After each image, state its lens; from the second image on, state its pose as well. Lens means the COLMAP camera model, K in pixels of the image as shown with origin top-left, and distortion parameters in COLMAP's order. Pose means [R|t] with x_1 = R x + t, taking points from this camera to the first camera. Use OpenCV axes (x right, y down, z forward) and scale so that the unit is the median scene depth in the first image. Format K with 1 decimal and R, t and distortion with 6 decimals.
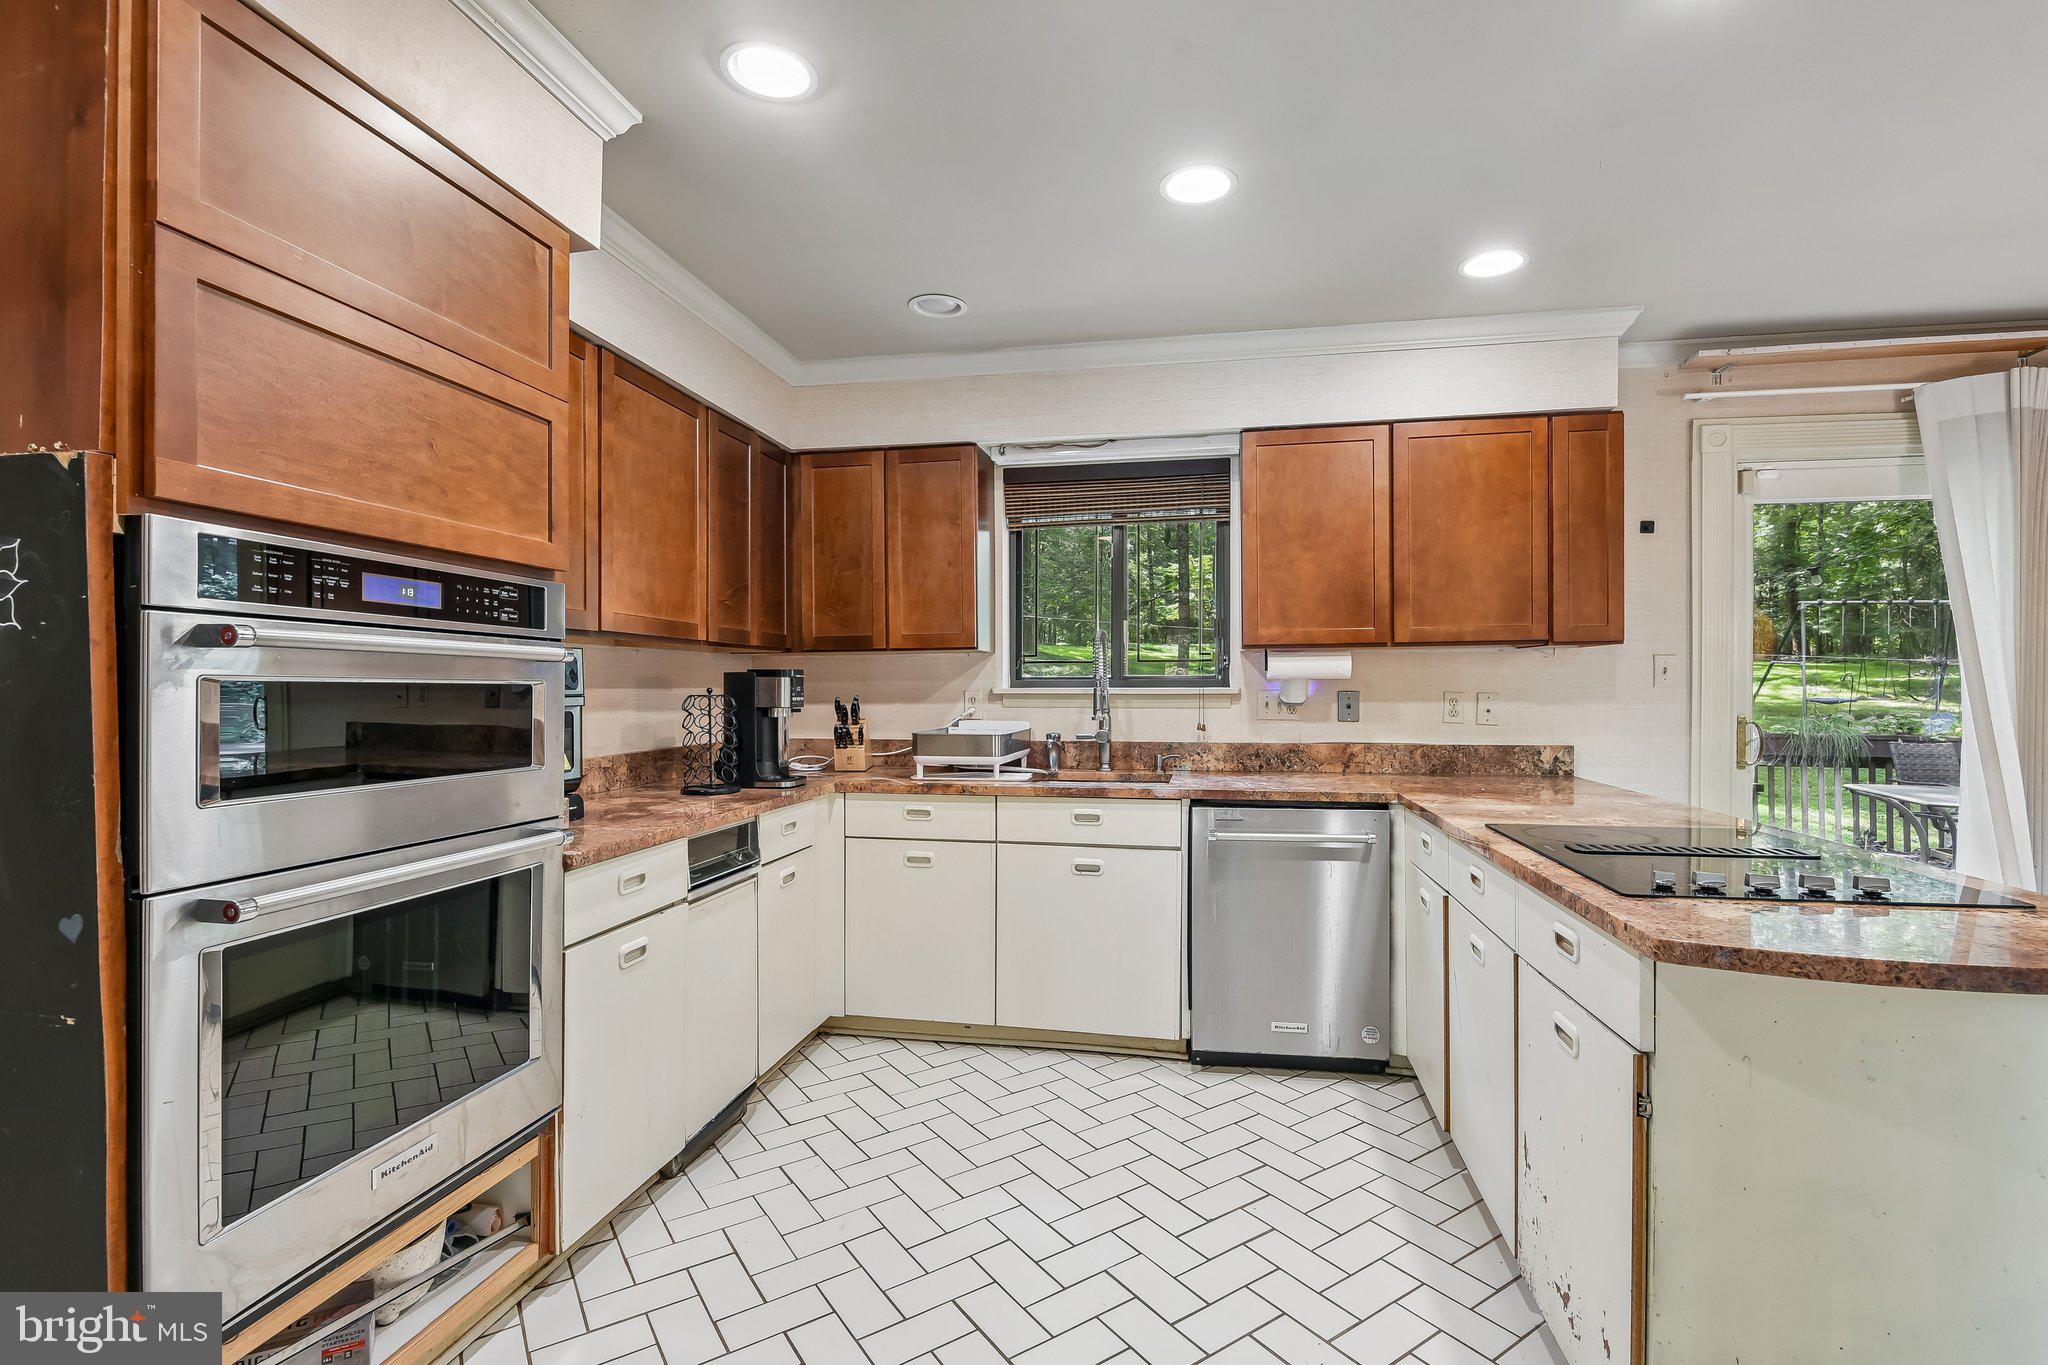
lens RADIAL K [[936.3, 0, 1049.8], [0, 936.3, 698.8], [0, 0, 1]] dist [0.001895, -0.004707]
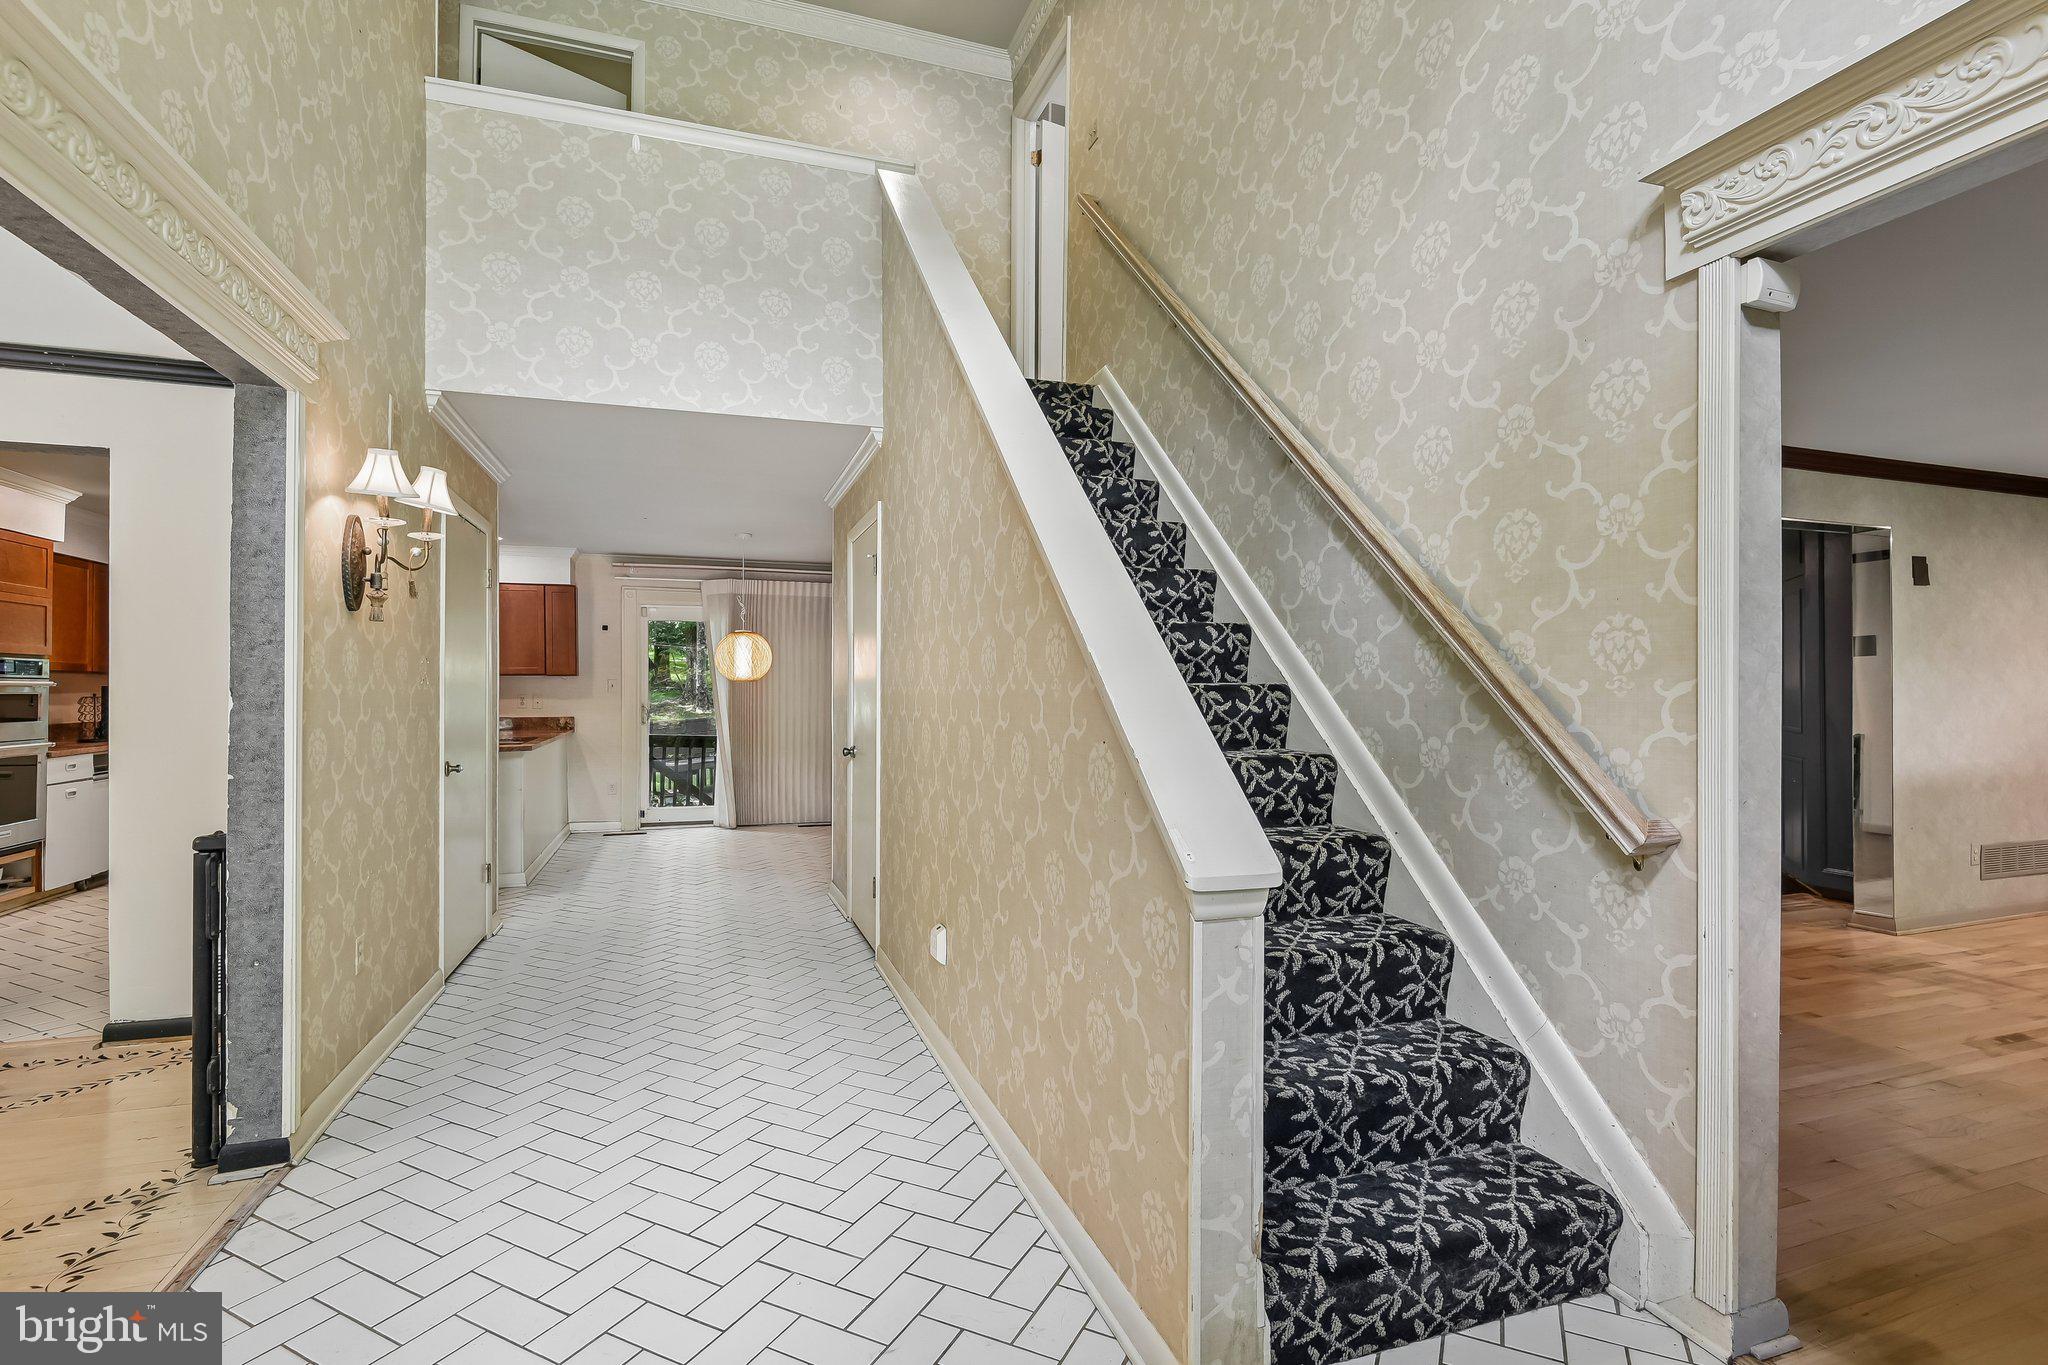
lens RADIAL K [[936.3, 0, 1024.6], [0, 936.3, 684.9], [0, 0, 1]] dist [0.001895, -0.004707]
pose [[0.880064, -0.000521, 0.474856, 0.454070], [0.009254, 0.999828, -0.016055, 0.018426], [-0.474766, 0.018524, 0.879917, -1.748289]]
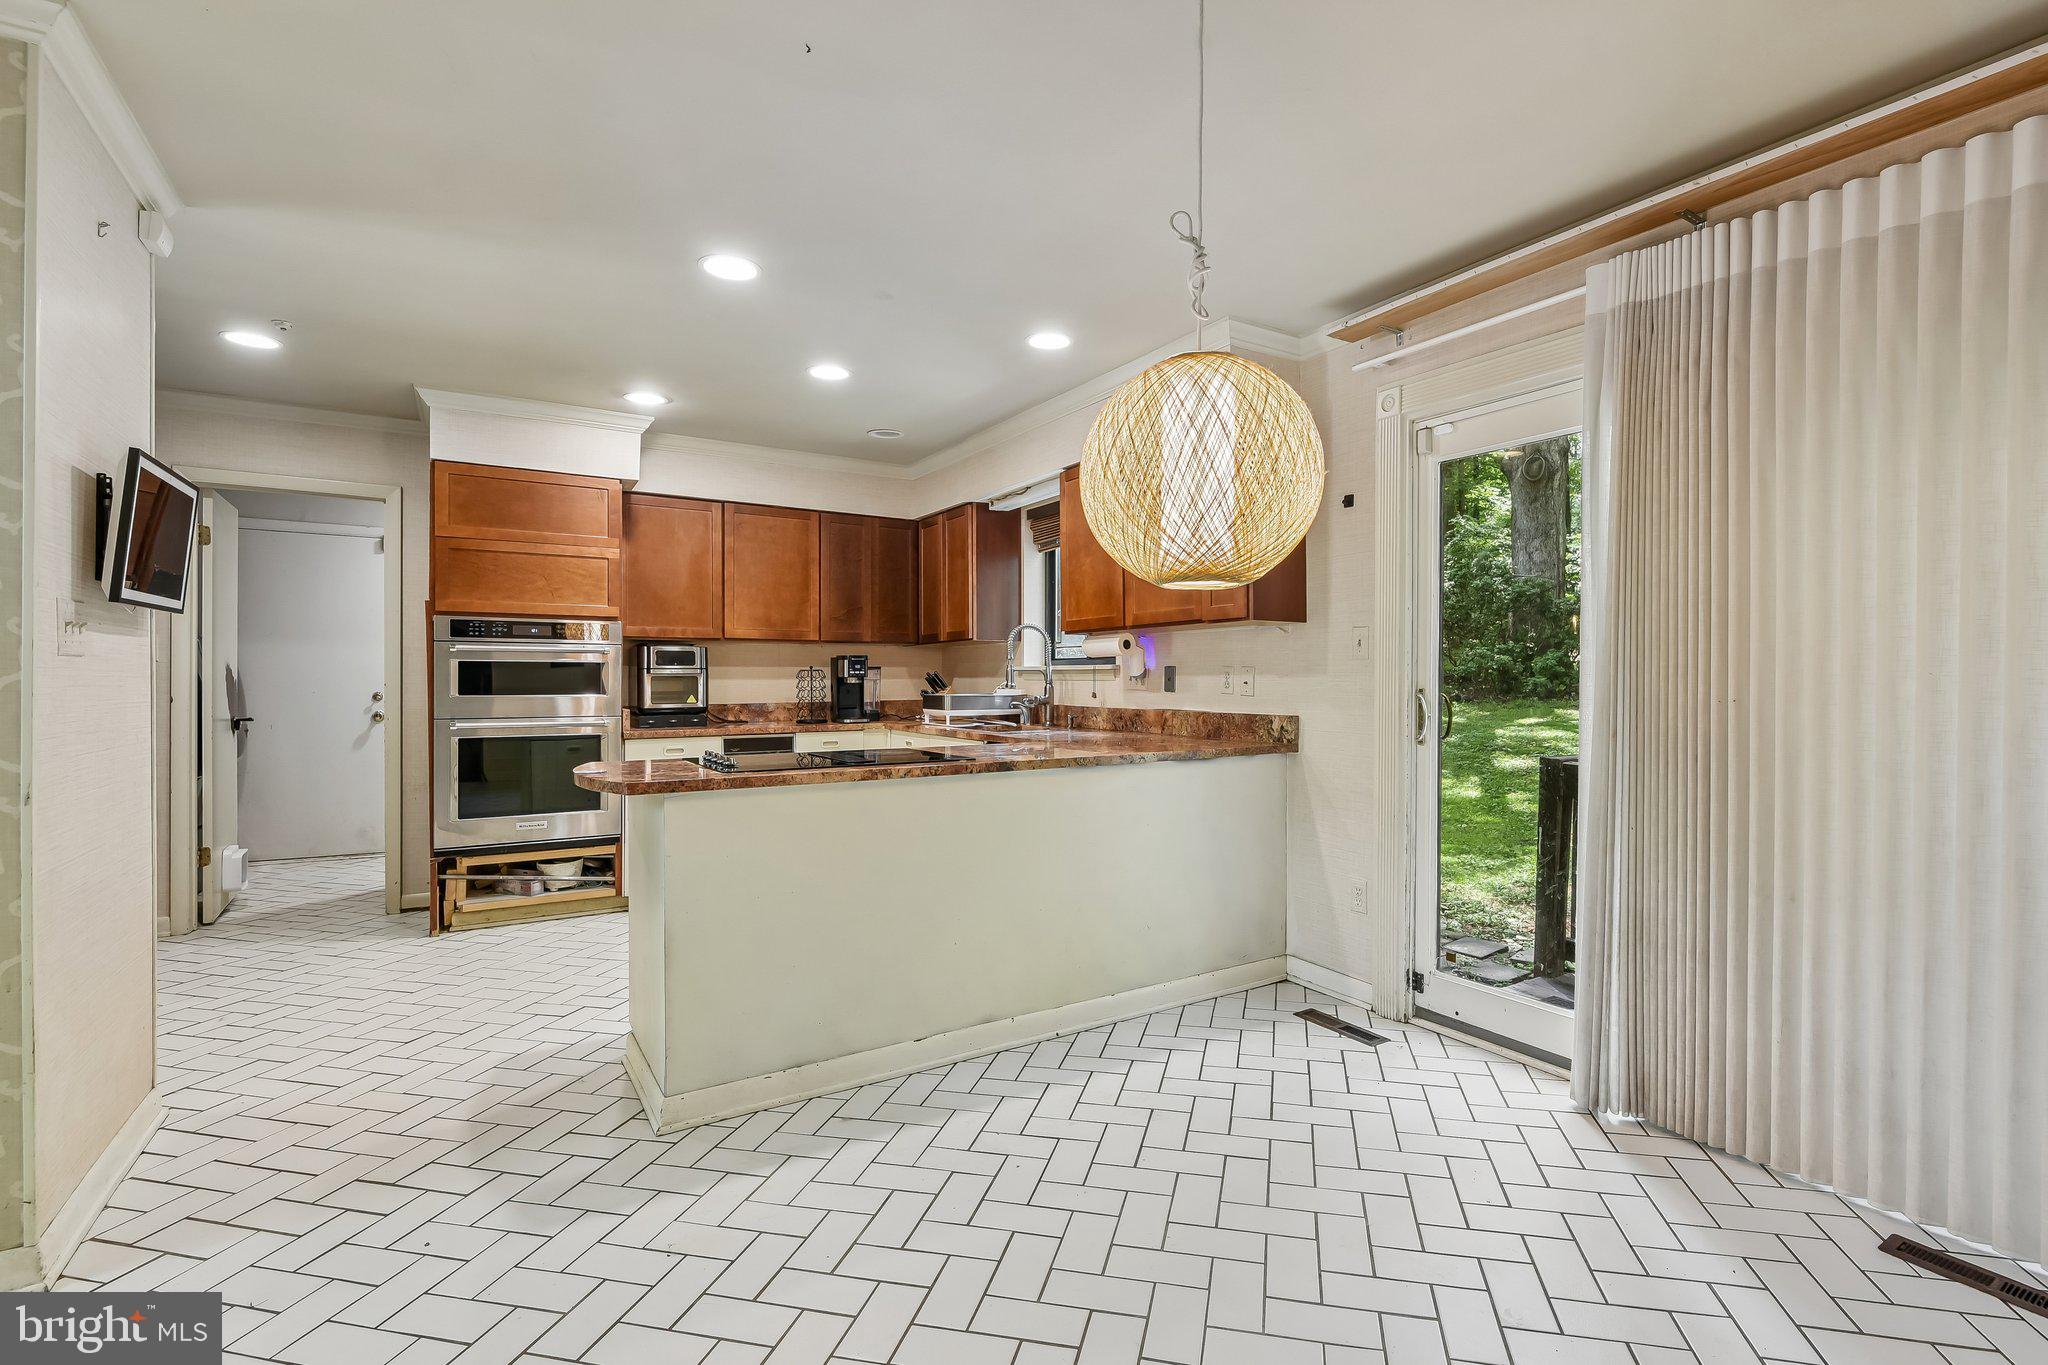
lens RADIAL K [[936.3, 0, 1073.7], [0, 936.3, 692.6], [0, 0, 1]] dist [0.001895, -0.004707]
pose [[0.689877, 0.013244, -0.723805, 1.201830], [-0.009447, 0.999912, 0.009291, 0.017016], [0.723865, 0.000428, 0.689942, 0.094190]]
